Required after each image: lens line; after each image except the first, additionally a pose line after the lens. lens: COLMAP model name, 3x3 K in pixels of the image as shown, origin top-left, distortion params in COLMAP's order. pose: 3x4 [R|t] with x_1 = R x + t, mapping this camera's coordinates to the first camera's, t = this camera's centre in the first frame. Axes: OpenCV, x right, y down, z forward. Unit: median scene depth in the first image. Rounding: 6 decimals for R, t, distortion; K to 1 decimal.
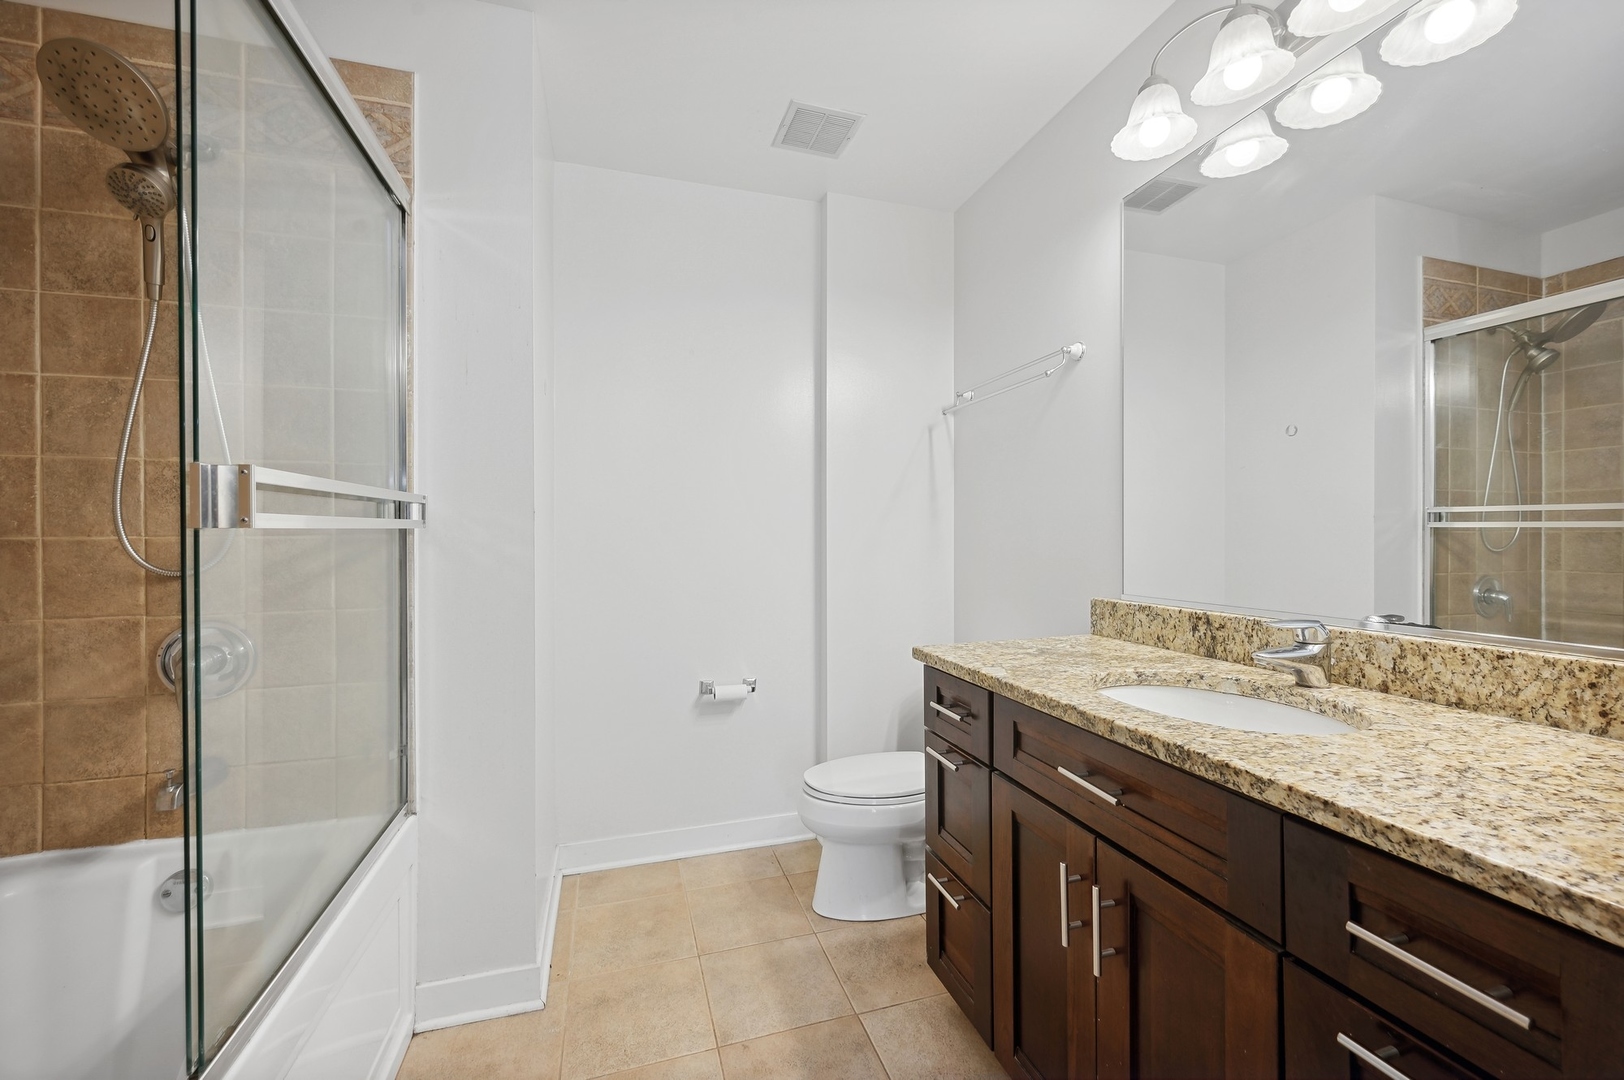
lens RADIAL K [[642.7, 0, 807.5], [0, 642.7, 536.4], [0, 0, 1]] dist [0.000075, 0.000018]
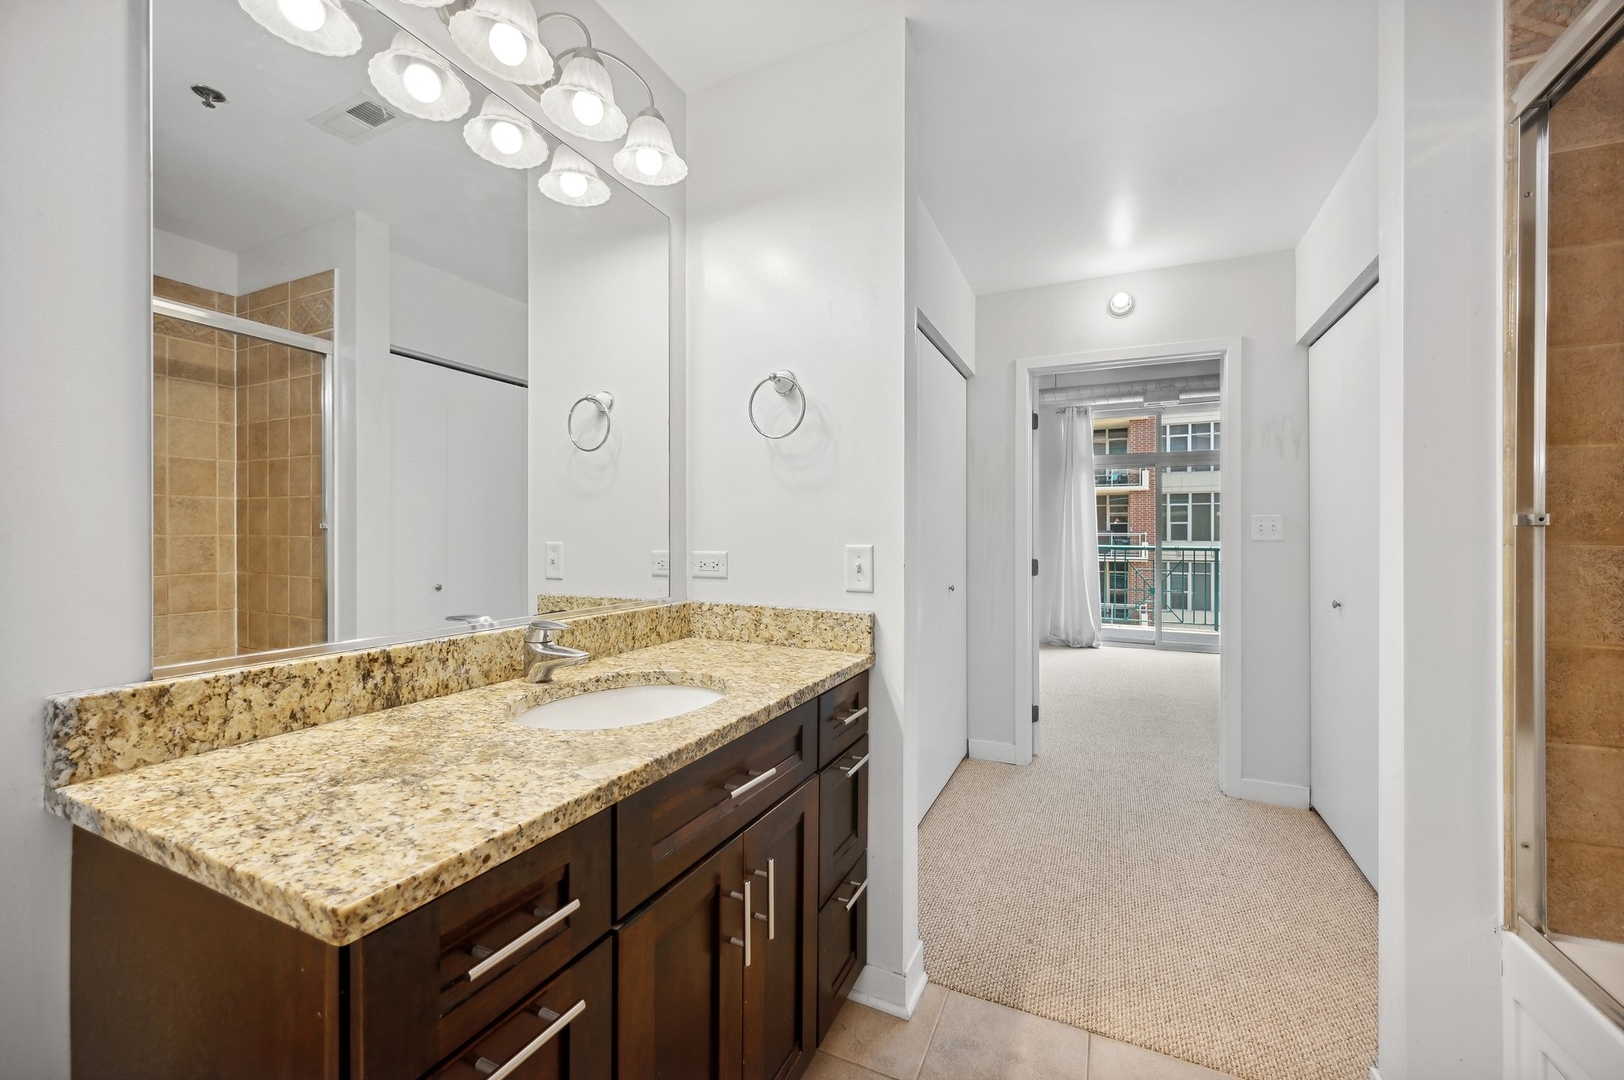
lens RADIAL K [[642.7, 0, 807.5], [0, 642.7, 536.4], [0, 0, 1]] dist [0.000075, 0.000018]
pose [[-0.740824, 0.002480, 0.671694, -0.246388], [0.001135, 0.999996, -0.002440, -0.009821], [-0.671698, -0.001045, -0.740825, 1.249411]]
